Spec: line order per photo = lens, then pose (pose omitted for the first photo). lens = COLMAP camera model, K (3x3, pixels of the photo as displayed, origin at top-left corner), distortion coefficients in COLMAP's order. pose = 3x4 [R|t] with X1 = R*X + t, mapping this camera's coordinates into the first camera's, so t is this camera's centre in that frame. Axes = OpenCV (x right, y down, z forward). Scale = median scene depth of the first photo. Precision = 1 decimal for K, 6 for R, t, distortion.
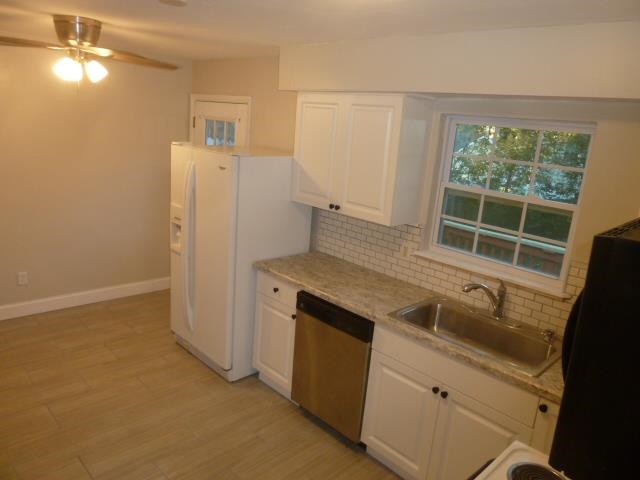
lens RADIAL K [[476.7, 0, 323.5], [0, 476.7, 236.0], [0, 0, 1]] dist [-0.032461, -0.001597]
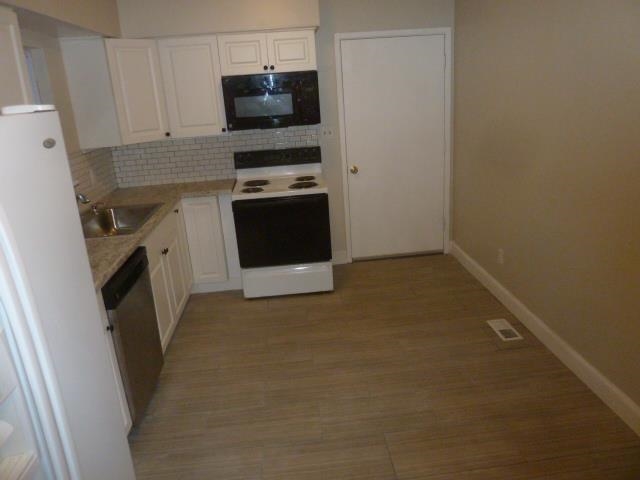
lens RADIAL K [[476.7, 0, 323.5], [0, 476.7, 236.0], [0, 0, 1]] dist [-0.032461, -0.001597]
pose [[-0.774453, -0.222296, 0.592289, -0.711609], [0.143358, 0.850211, 0.506547, -0.264734], [-0.616174, 0.477206, -0.626581, 1.211382]]
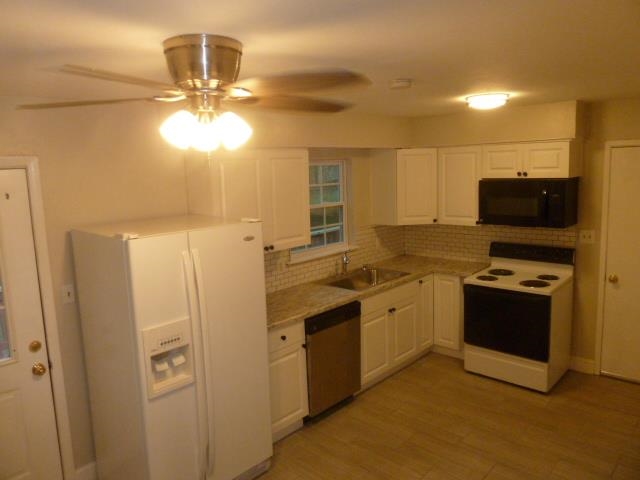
lens RADIAL K [[476.7, 0, 323.5], [0, 476.7, 236.0], [0, 0, 1]] dist [-0.032461, -0.001597]
pose [[-0.046952, -0.227513, 0.972642, -1.126237], [0.259065, 0.937625, 0.231828, -0.331163], [-0.964718, 0.262862, 0.014917, 0.895103]]
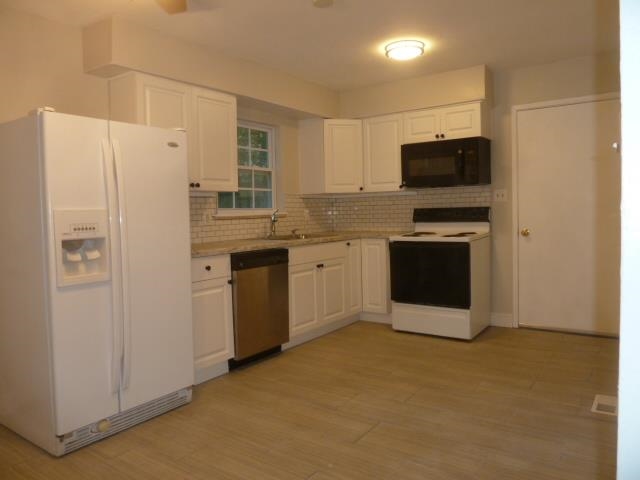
lens RADIAL K [[476.7, 0, 323.5], [0, 476.7, 236.0], [0, 0, 1]] dist [-0.032461, -0.001597]
pose [[-0.184663, -0.133192, 0.973735, -1.184889], [0.233279, 0.956519, 0.175077, -0.075663], [-0.954715, 0.259482, -0.145563, 0.951904]]
